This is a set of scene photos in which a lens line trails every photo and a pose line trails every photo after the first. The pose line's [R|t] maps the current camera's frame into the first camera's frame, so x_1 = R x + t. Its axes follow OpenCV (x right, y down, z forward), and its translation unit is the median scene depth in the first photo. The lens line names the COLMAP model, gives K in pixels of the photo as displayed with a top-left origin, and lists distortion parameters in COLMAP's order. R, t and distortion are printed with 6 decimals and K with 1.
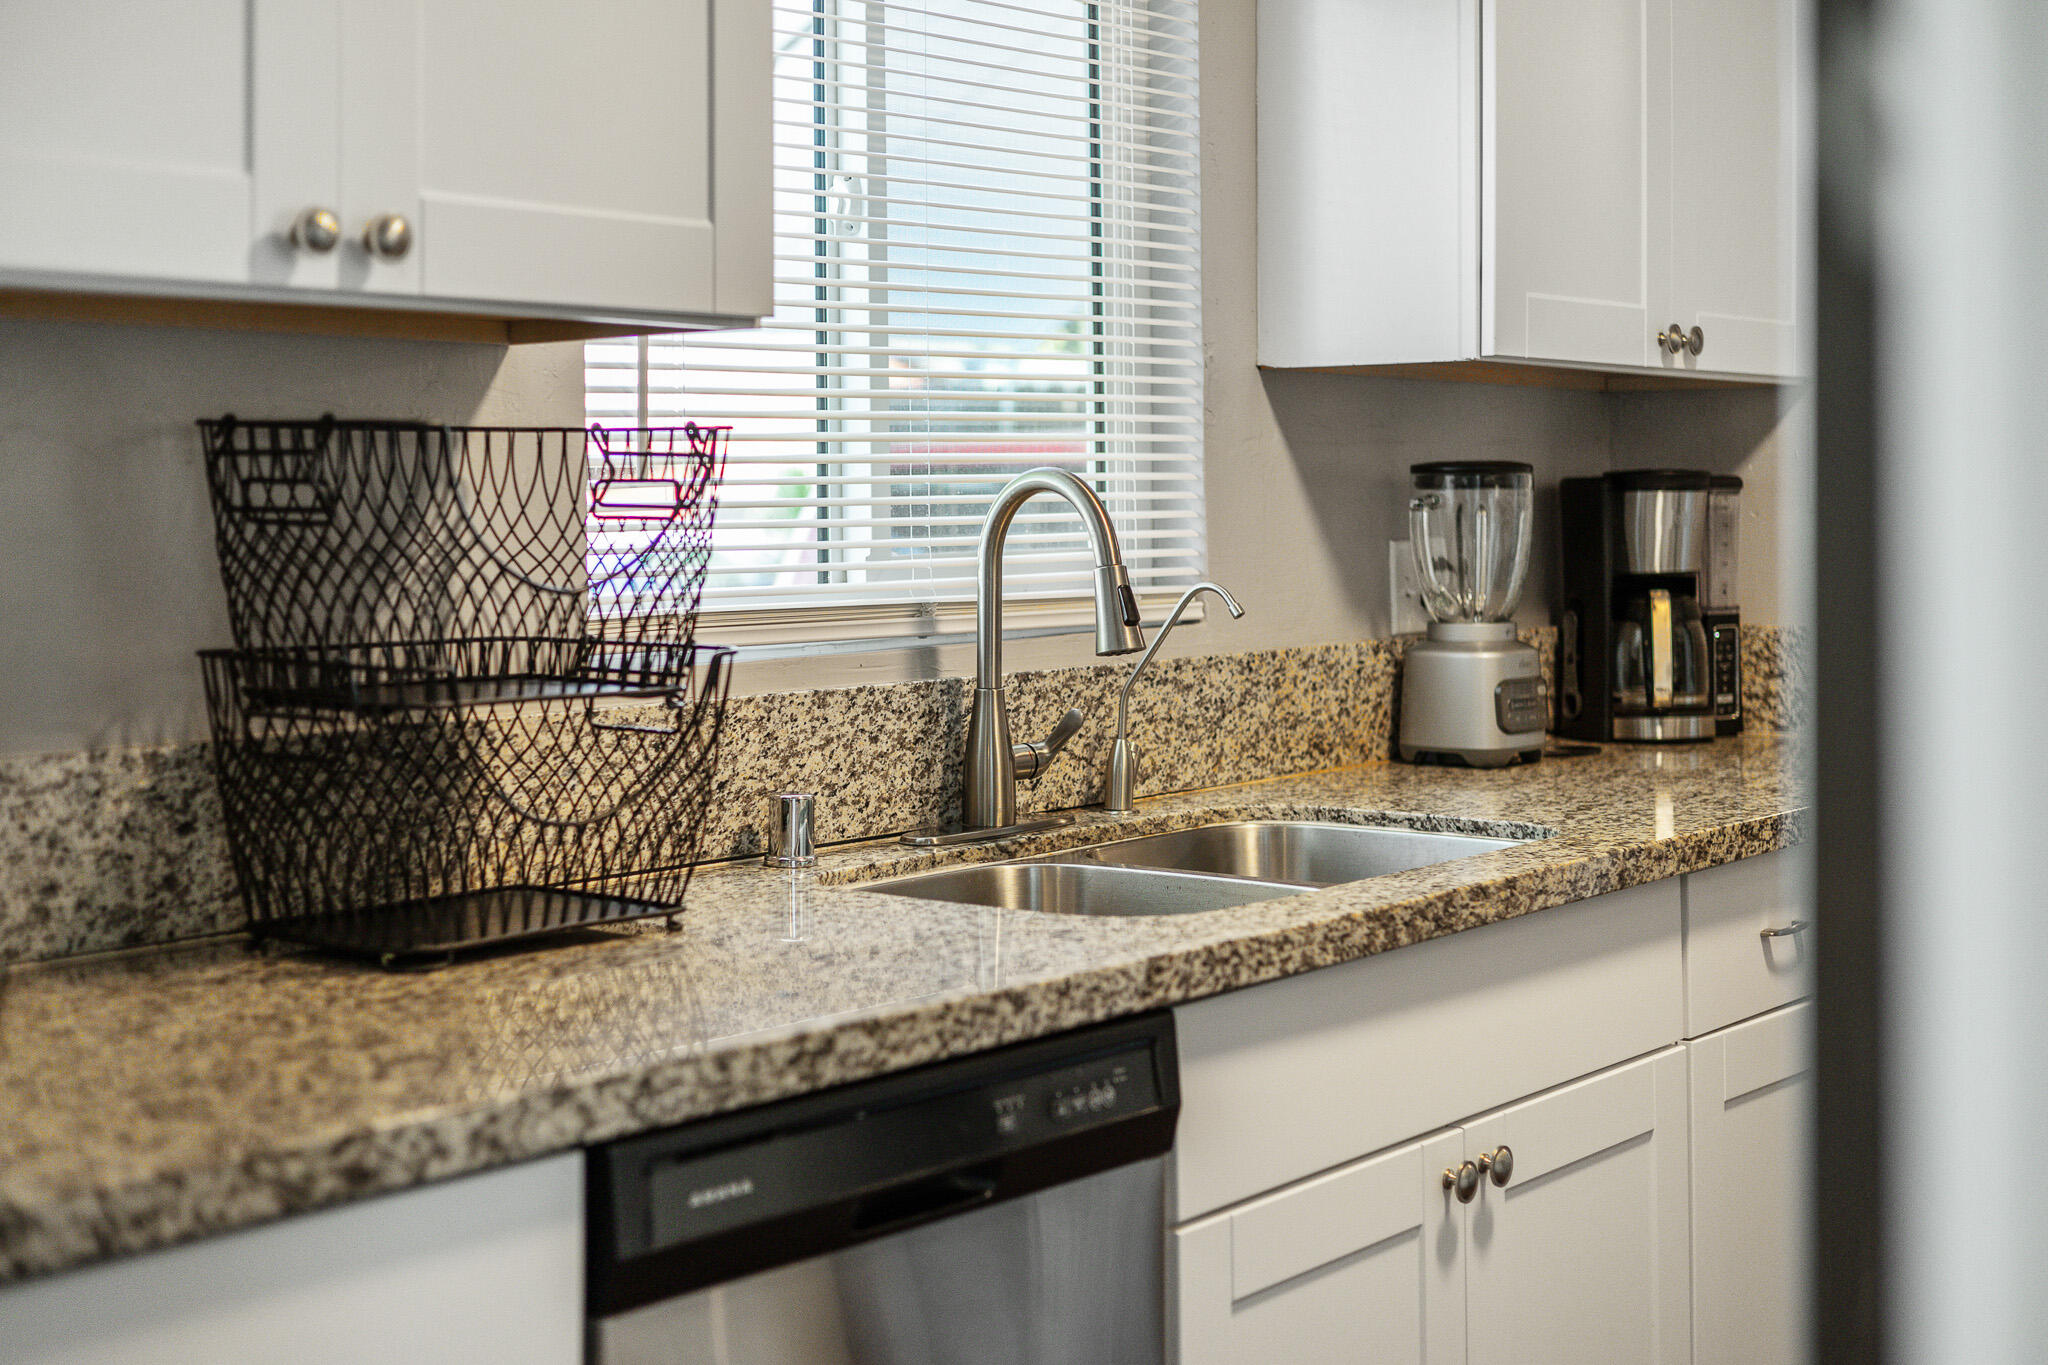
lens RADIAL K [[2952.9, 0, 1024.0], [0, 2952.9, 682.5], [0, 0, 1]] dist [-0.024970, -0.025614]
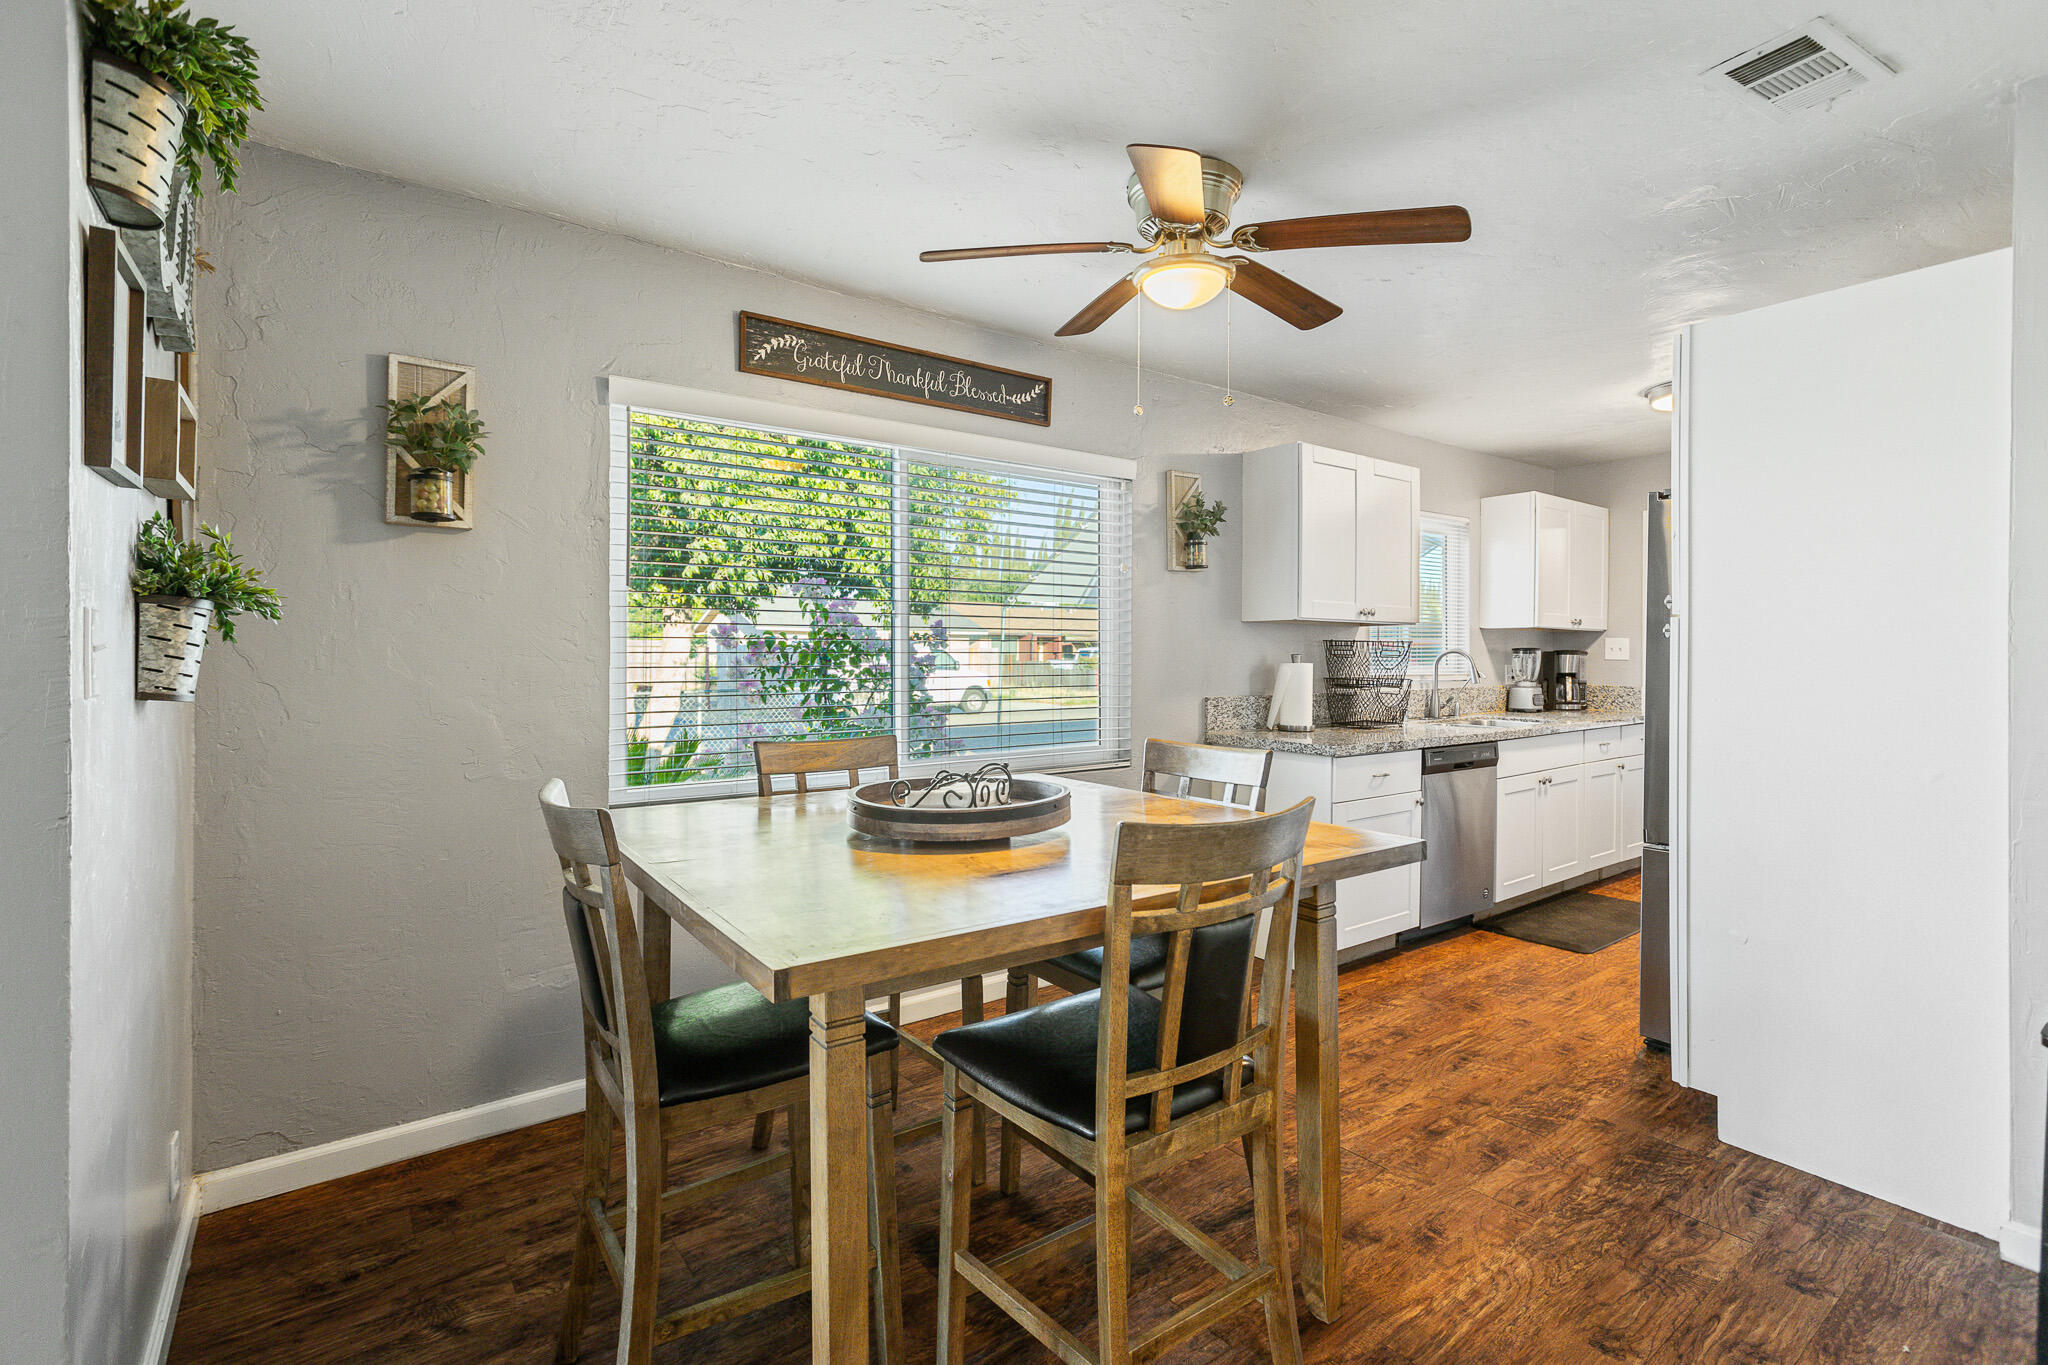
lens RADIAL K [[920.6, 0, 1024.0], [0, 920.6, 682.5], [0, 0, 1]] dist [-0.000191, 0.000008]
pose [[0.963753, 0.015386, -0.266353, -0.232379], [-0.024367, 0.999239, -0.030448, 0.045219], [0.265682, 0.035834, 0.963395, -0.637907]]
